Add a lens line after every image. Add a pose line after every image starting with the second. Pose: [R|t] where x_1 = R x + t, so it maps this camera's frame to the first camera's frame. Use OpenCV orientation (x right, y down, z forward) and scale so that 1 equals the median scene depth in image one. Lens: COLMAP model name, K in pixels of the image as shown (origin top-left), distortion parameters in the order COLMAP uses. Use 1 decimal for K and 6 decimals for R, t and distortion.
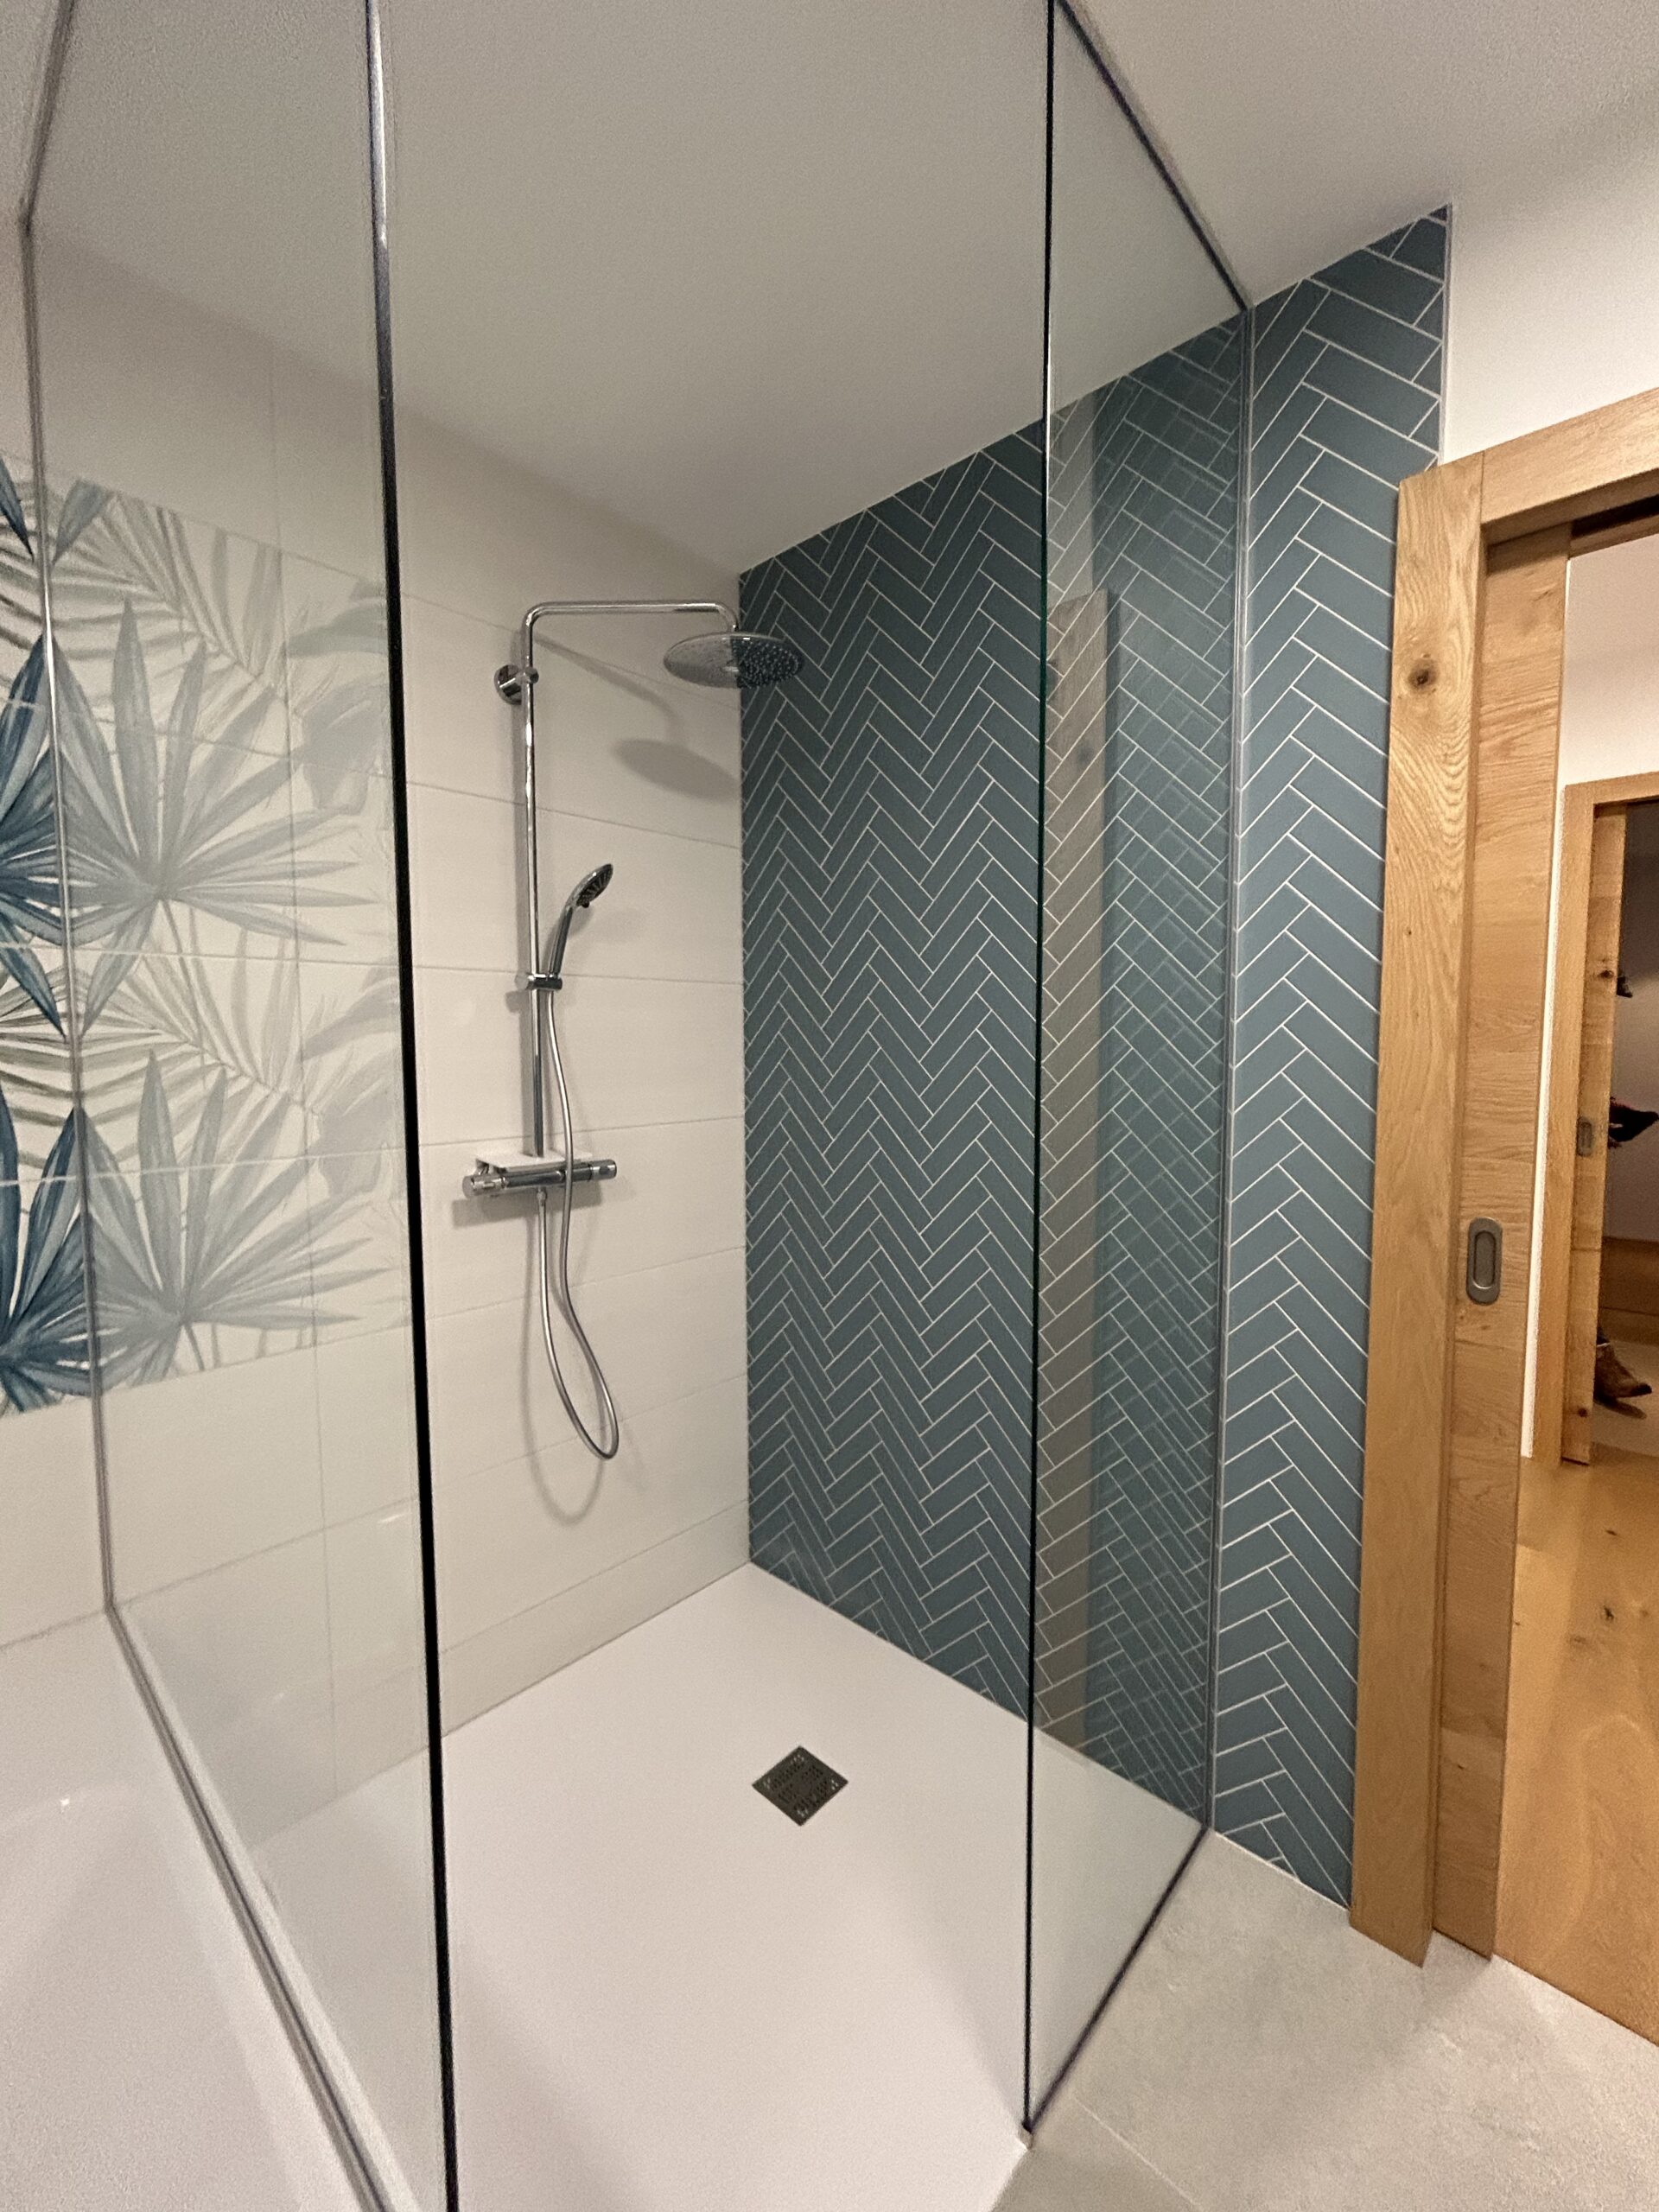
lens RADIAL K [[907.8, 0, 837.4], [0, 907.8, 1100.9], [0, 0, 1]] dist [0.000932, 0.000174]
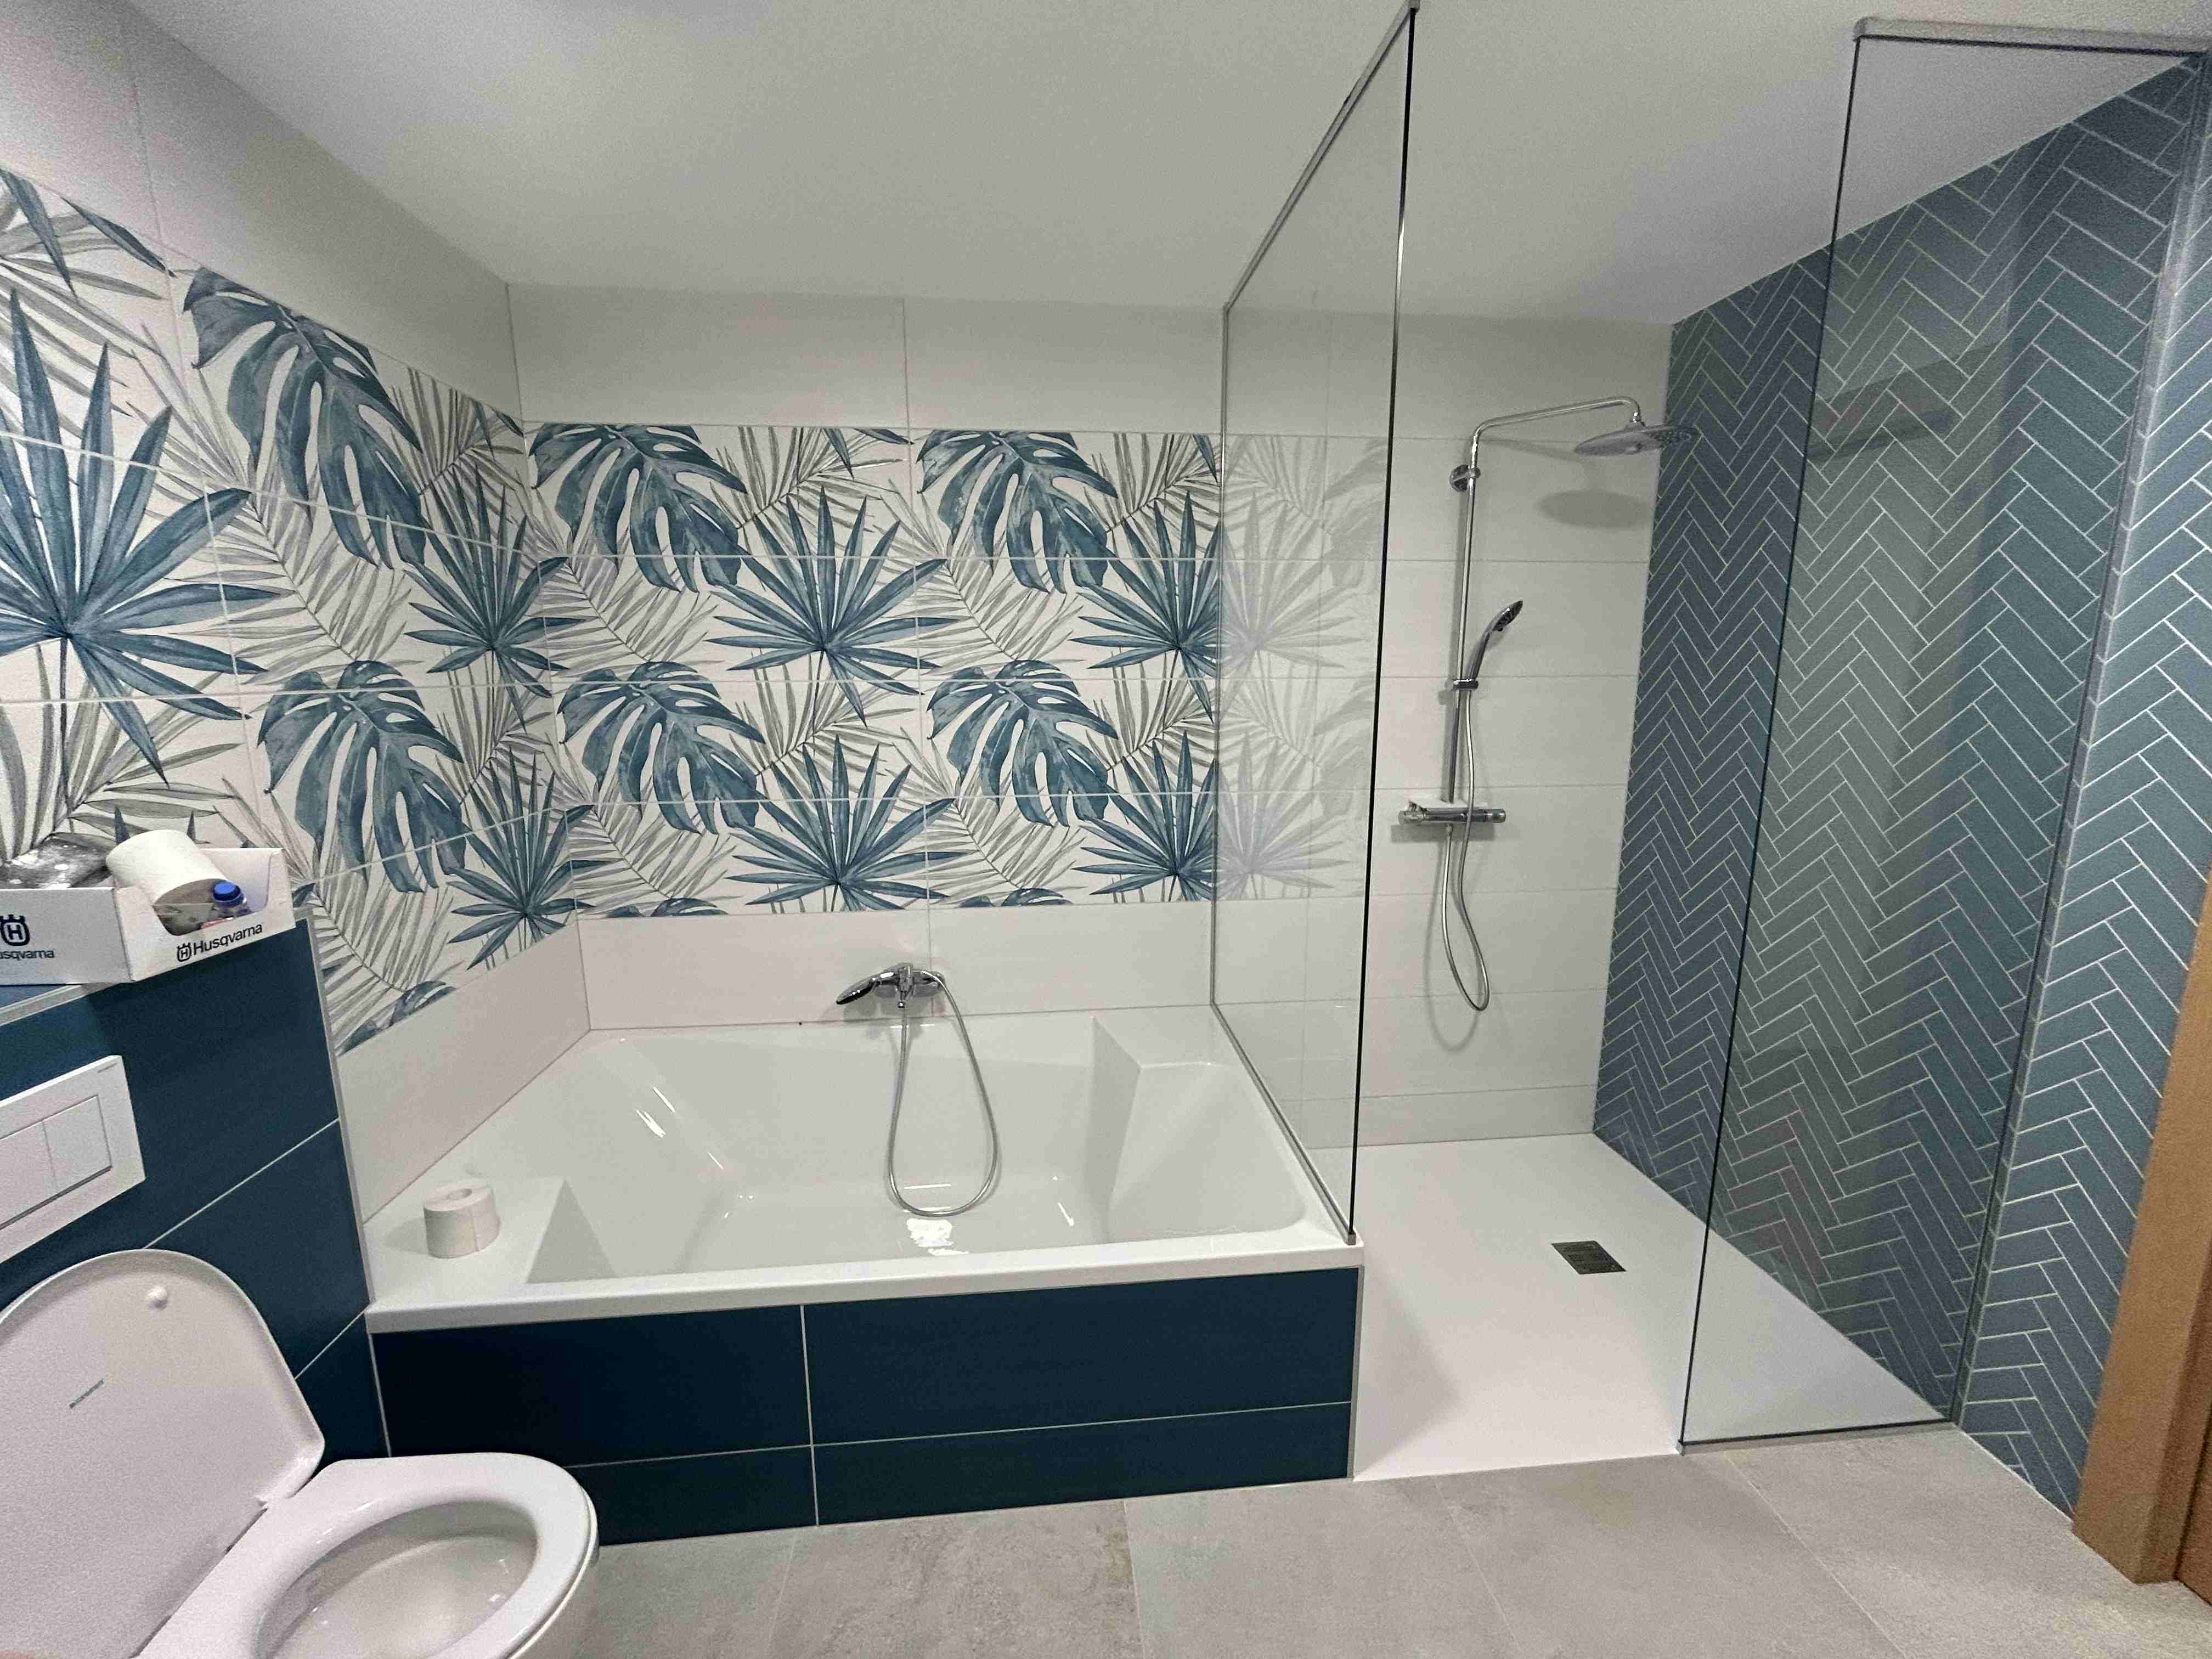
lens RADIAL K [[907.8, 0, 1098.7], [0, 907.8, 832.4], [0, 0, 1]] dist [0.000932, 0.000174]
pose [[0.743893, 0.120979, -0.657257, 0.267905], [-0.045335, 0.990348, 0.130980, -0.069923], [0.666759, -0.067638, 0.742198, -0.580917]]
